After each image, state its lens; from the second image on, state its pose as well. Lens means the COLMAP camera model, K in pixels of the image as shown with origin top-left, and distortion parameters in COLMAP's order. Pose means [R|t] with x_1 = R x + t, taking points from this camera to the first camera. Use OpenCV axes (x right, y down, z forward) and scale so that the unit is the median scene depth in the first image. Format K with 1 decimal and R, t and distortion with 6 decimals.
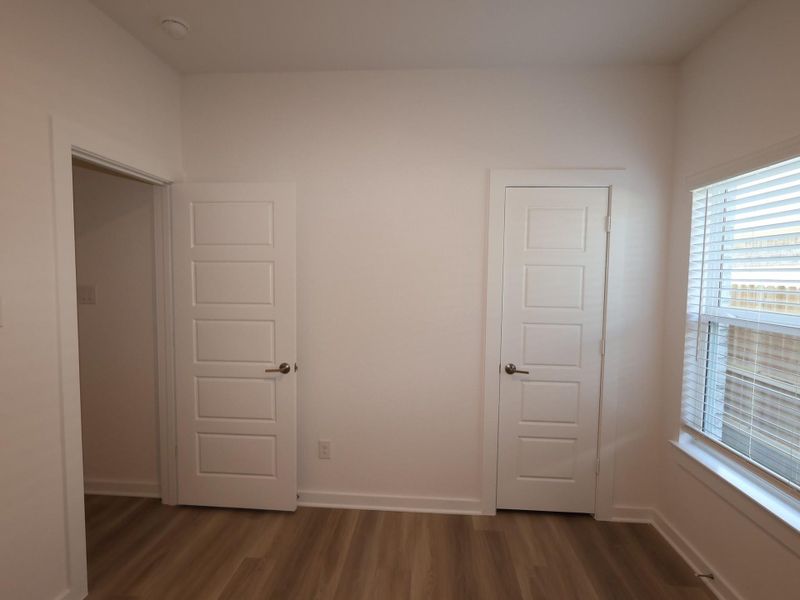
lens RADIAL K [[419.2, 0, 399.6], [0, 419.2, 301.2], [0, 0, 1]] dist [-0.003276, -0.000640]
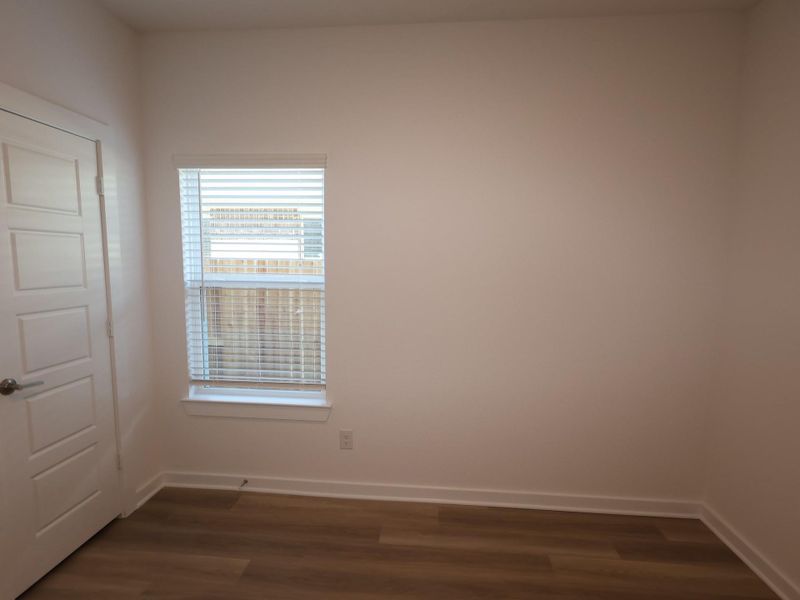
lens RADIAL K [[419.2, 0, 399.7], [0, 419.2, 299.2], [0, 0, 1]] dist [-0.003276, -0.000640]
pose [[0.000012, -0.113384, 0.993551, -0.388135], [0.046734, 0.992466, 0.113259, -0.020888], [-0.998907, 0.046431, 0.005311, 0.392928]]
